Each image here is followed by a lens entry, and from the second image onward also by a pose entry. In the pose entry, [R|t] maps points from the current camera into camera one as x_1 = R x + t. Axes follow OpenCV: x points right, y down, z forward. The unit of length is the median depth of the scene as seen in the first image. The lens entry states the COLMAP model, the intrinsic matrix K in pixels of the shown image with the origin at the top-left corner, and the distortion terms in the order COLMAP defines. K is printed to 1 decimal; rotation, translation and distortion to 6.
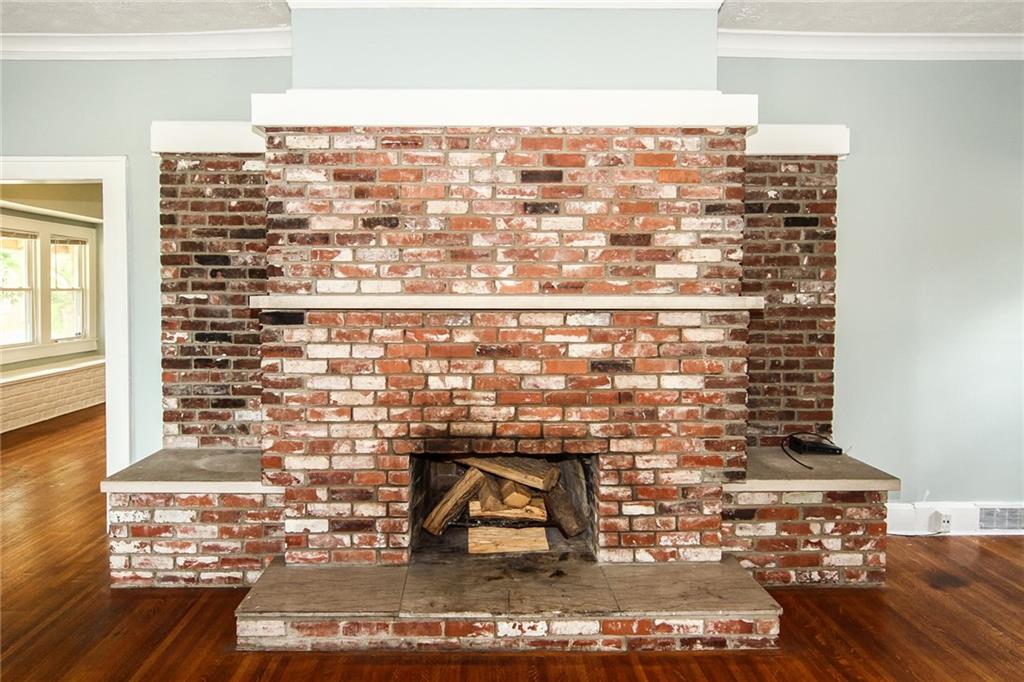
lens RADIAL K [[609.2, 0, 488.6], [0, 609.2, 303.9], [0, 0, 1]] dist [-0.006606, 0.000265]
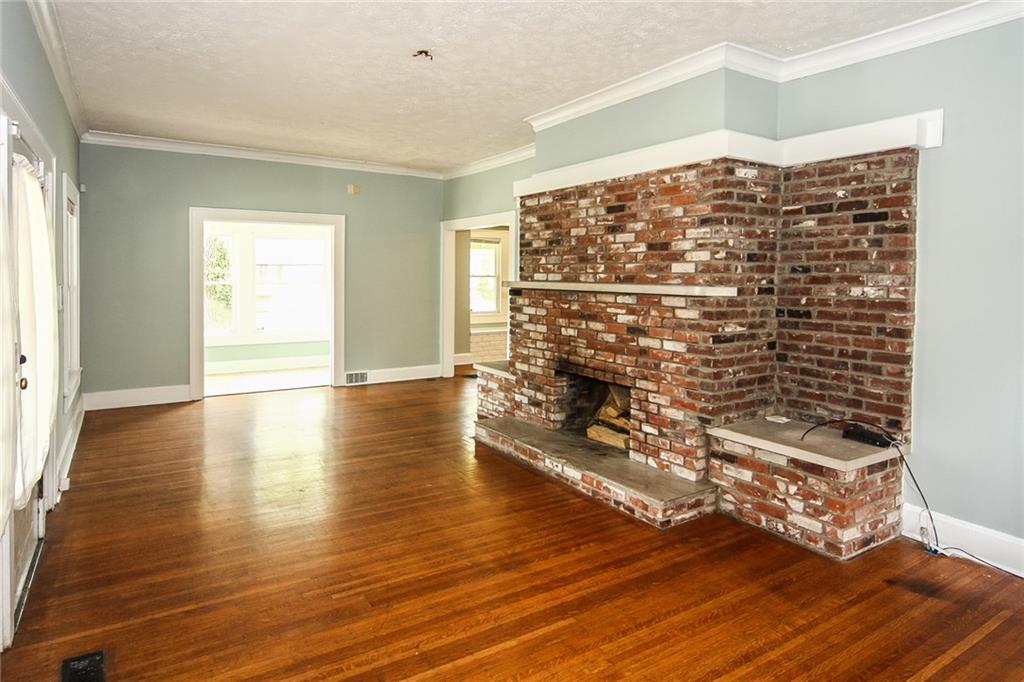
lens RADIAL K [[612.2, 0, 489.8], [0, 612.2, 278.8], [0, 0, 1]] dist [-0.001979, -0.002320]
pose [[0.505542, 0.010272, -0.862741, 1.308603], [-0.027390, 0.999616, -0.004148, -0.010827], [0.862367, 0.025727, 0.505630, -0.093307]]
